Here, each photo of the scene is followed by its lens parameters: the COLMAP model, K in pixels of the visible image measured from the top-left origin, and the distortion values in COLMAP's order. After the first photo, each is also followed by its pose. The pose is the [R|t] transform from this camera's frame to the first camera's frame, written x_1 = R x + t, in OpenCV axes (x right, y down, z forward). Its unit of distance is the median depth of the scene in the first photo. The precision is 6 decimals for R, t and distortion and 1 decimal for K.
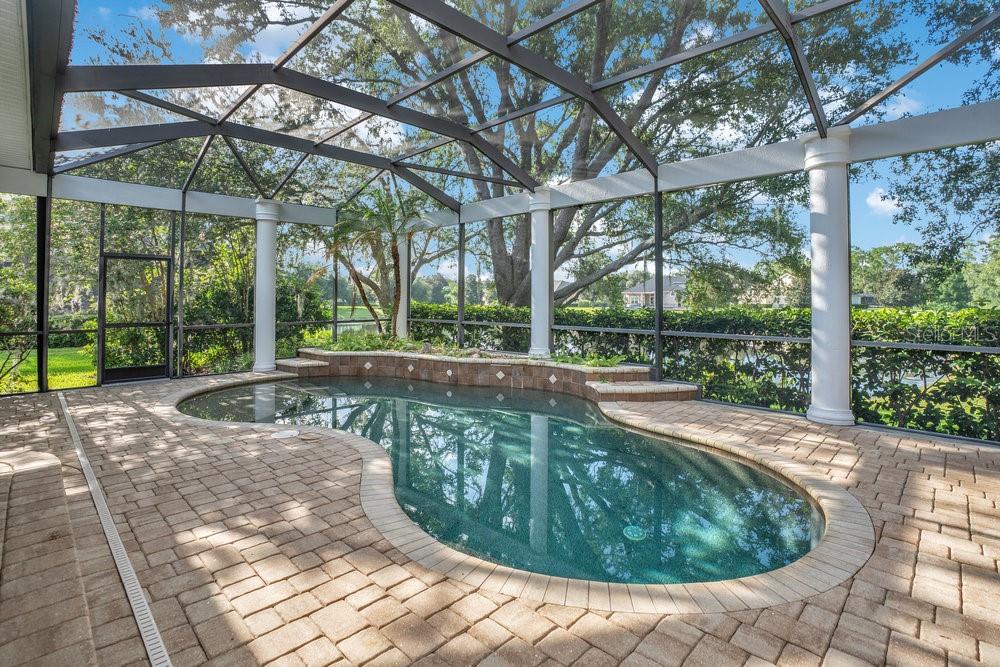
lens RADIAL K [[461.1, 0, 494.9], [0, 461.1, 337.8], [0, 0, 1]] dist [-0.063076, 0.023803]
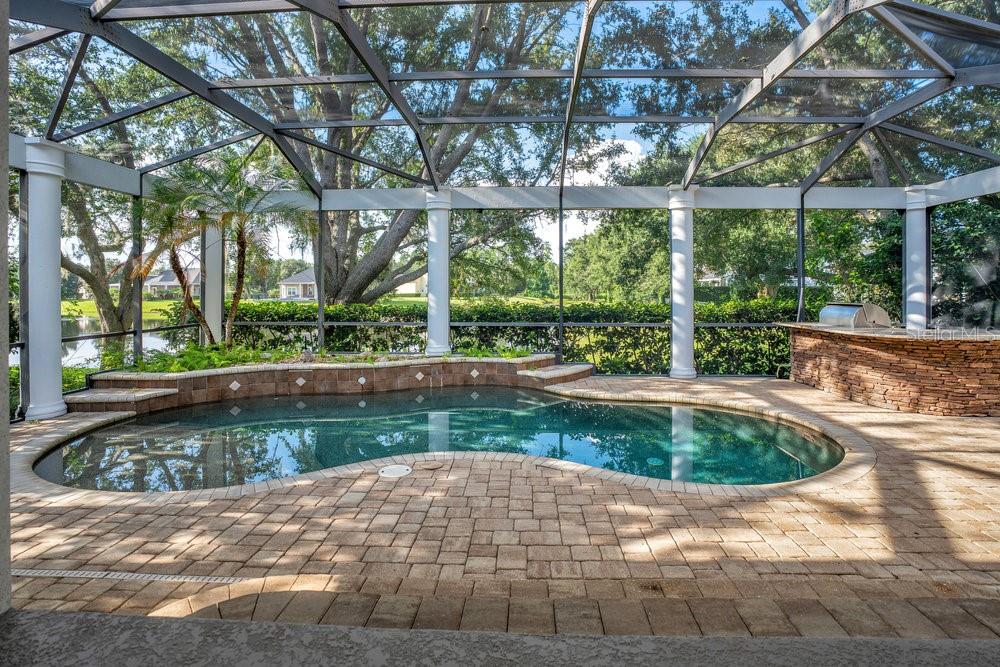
lens RADIAL K [[475.8, 0, 495.1], [0, 475.8, 335.1], [0, 0, 1]] dist [-0.073803, 0.027006]
pose [[0.749942, -0.063013, 0.658496, -0.577861], [0.054756, 0.997950, 0.033136, -0.032658], [-0.659234, 0.011206, 0.751855, 0.159897]]
